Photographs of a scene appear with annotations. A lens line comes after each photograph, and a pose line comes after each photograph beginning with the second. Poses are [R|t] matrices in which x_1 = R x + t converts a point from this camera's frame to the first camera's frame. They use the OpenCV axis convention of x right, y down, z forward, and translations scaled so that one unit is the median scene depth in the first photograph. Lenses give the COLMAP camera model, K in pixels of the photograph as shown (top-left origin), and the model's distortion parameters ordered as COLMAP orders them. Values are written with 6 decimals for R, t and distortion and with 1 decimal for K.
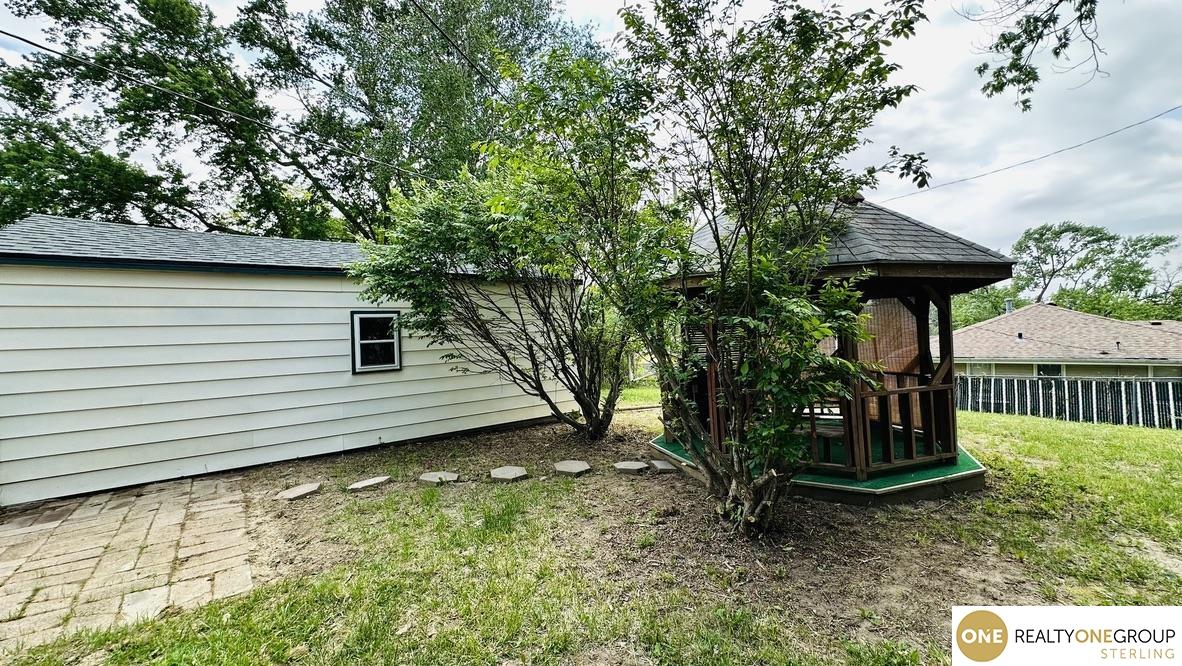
lens RADIAL K [[470.6, 0, 589.7], [0, 470.6, 334.7], [0, 0, 1]] dist [-0.004583, 0.000446]
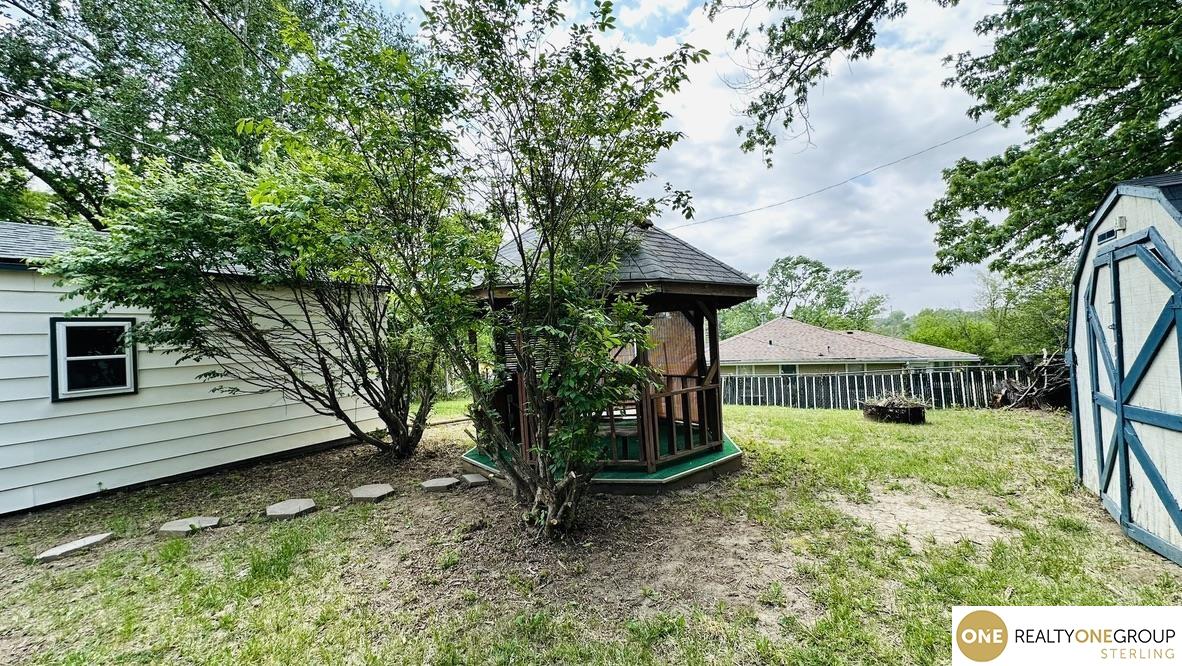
lens RADIAL K [[470.6, 0, 589.7], [0, 470.6, 334.7], [0, 0, 1]] dist [-0.004583, 0.000446]
pose [[0.931493, -0.002286, 0.363751, 0.024484], [0.009670, 0.999782, -0.018480, -0.001368], [-0.363629, 0.020731, 0.931313, -0.005778]]
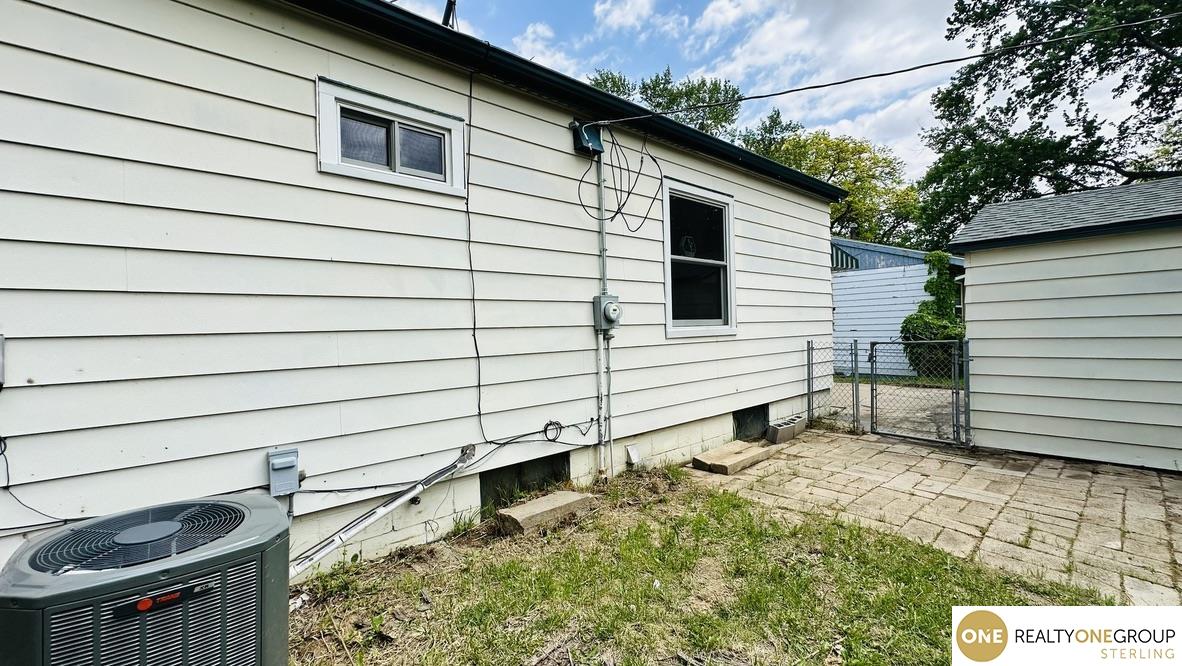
lens RADIAL K [[474.2, 0, 593.3], [0, 474.2, 336.2], [0, 0, 1]] dist [0.002920, 0.000184]
pose [[0.066255, 0.039698, -0.997013, -0.059368], [0.021725, 0.998914, 0.041218, 0.002125], [0.997566, -0.024391, 0.065320, -0.069679]]
